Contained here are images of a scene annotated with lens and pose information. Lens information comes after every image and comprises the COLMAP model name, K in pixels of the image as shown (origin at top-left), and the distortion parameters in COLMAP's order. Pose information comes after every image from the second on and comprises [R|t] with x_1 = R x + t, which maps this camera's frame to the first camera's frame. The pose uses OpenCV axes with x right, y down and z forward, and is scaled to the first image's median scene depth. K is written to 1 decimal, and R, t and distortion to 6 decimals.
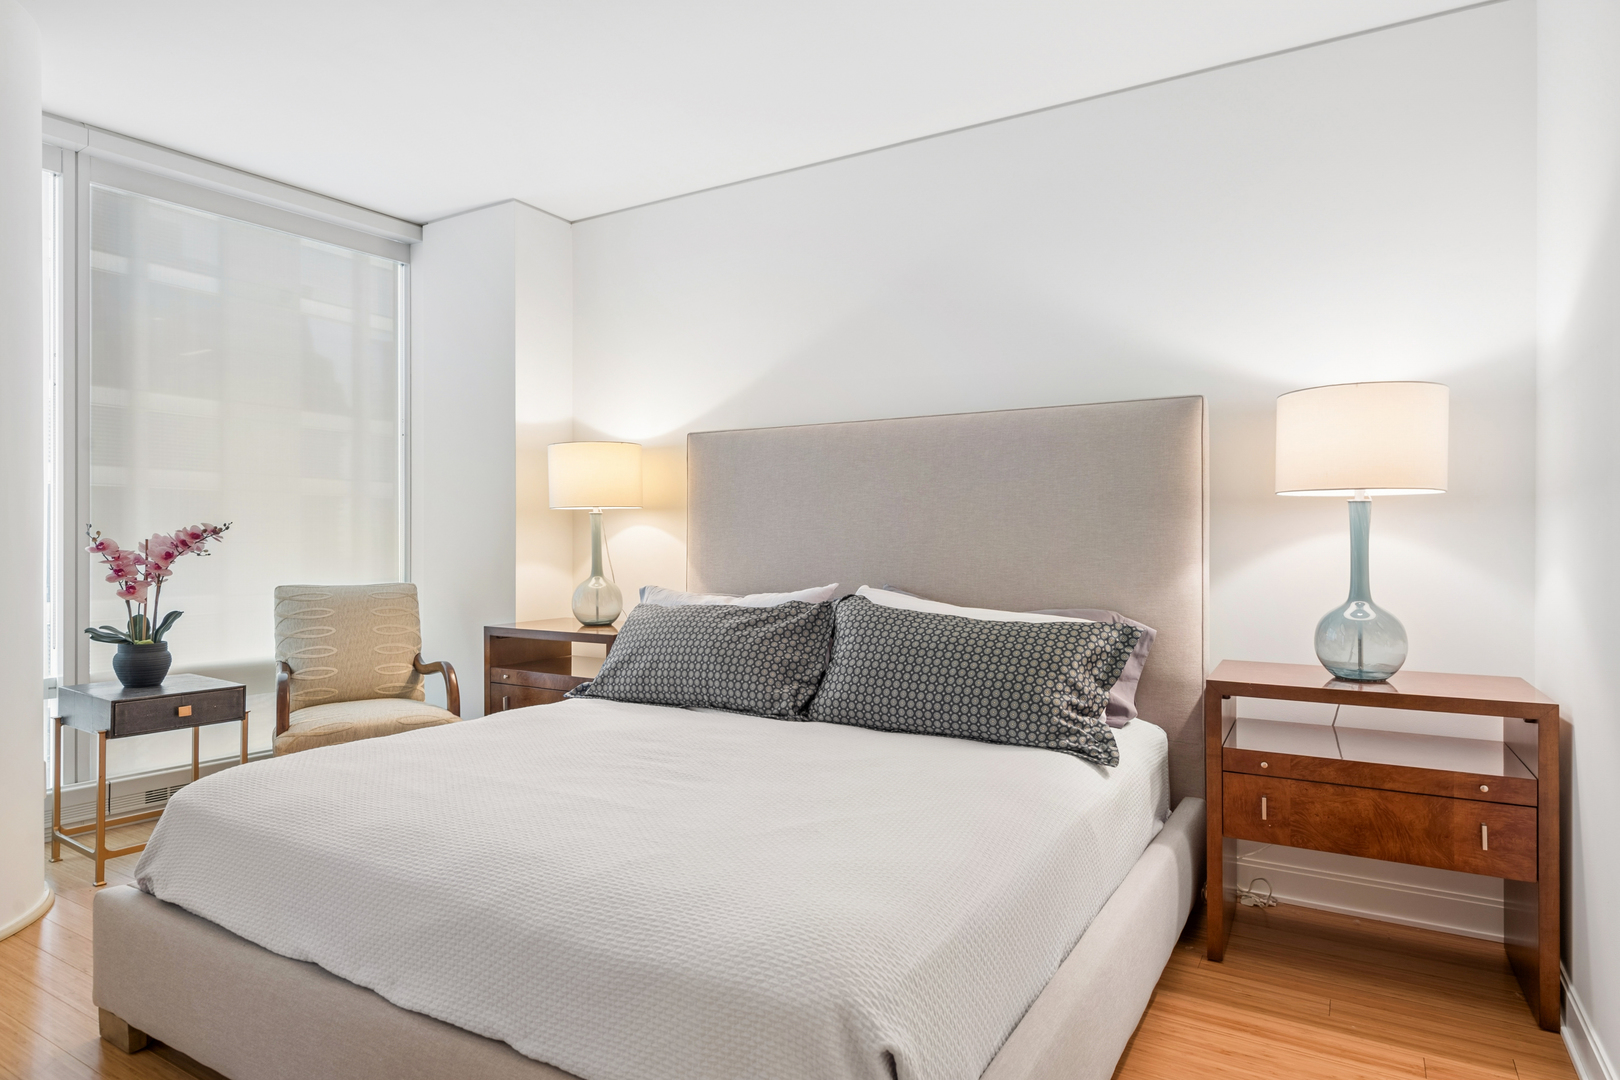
lens RADIAL K [[1011.9, 0, 810.0], [0, 1011.9, 540.0], [0, 0, 1]] dist [0.004070, 0.000123]
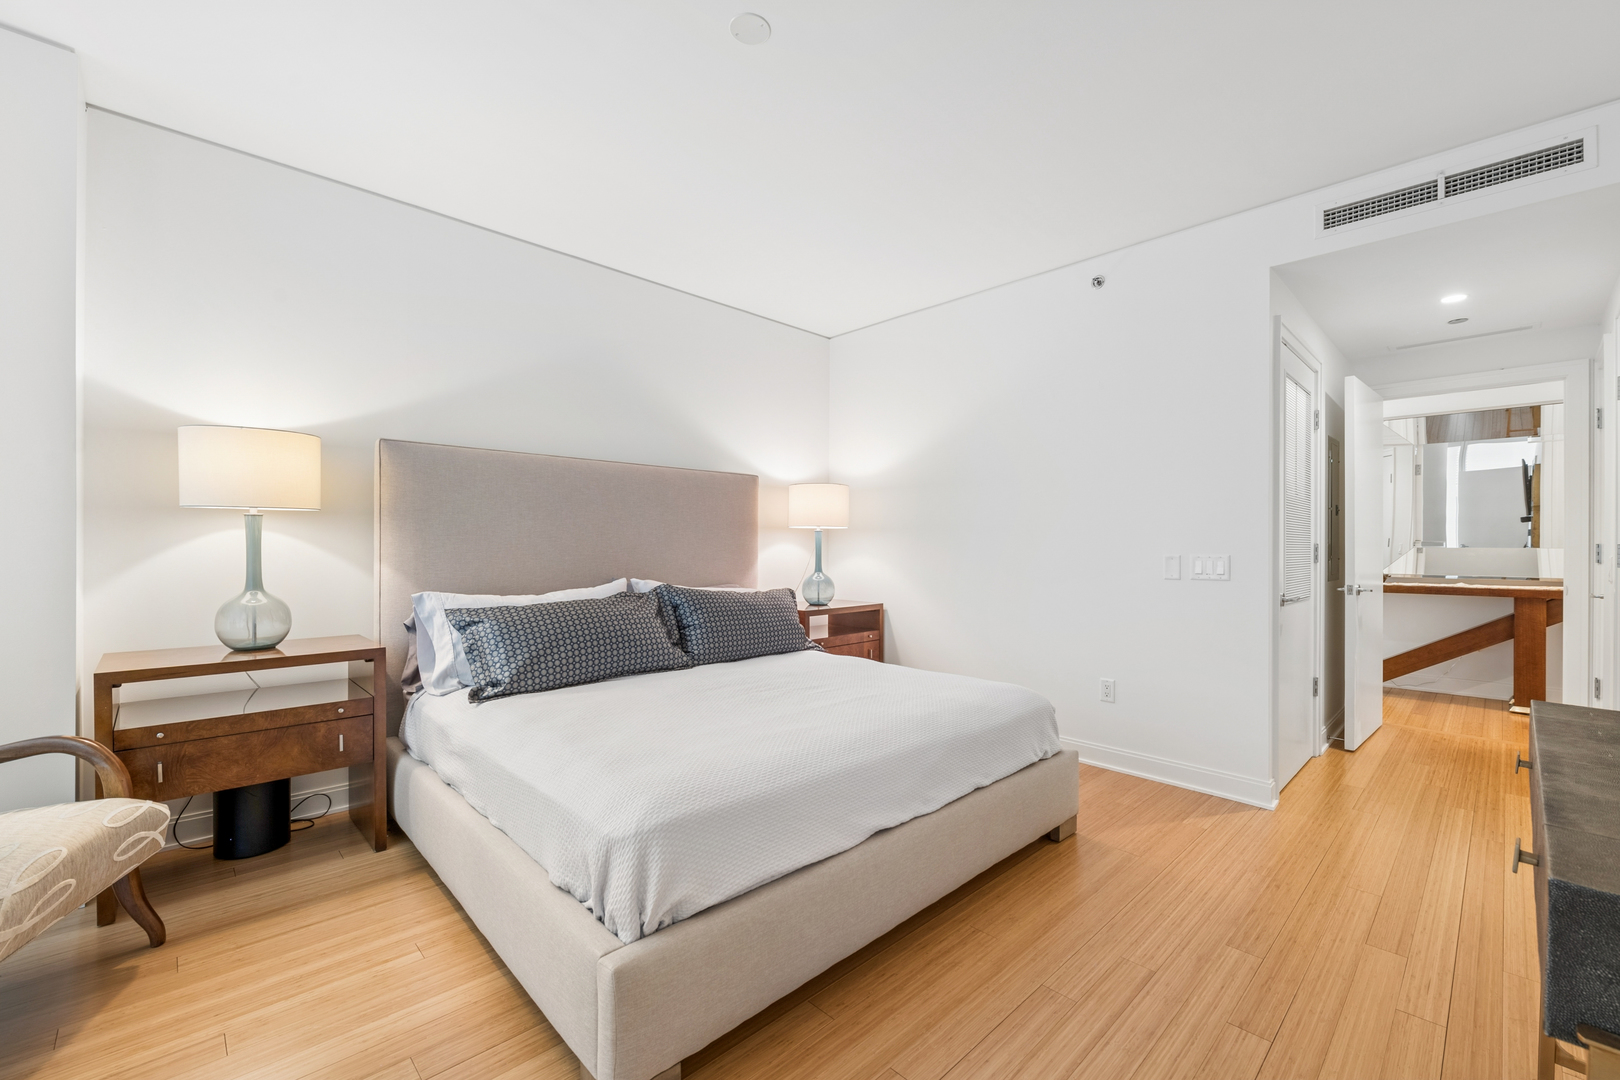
lens RADIAL K [[670.9, 0, 818.5], [0, 670.9, 549.1], [0, 0, 1]] dist [0.012196, -0.008365]
pose [[0.280571, -0.012550, 0.959751, -0.088864], [0.004344, 0.999921, 0.011805, -0.000800], [-0.959823, 0.000857, 0.280604, 0.053771]]
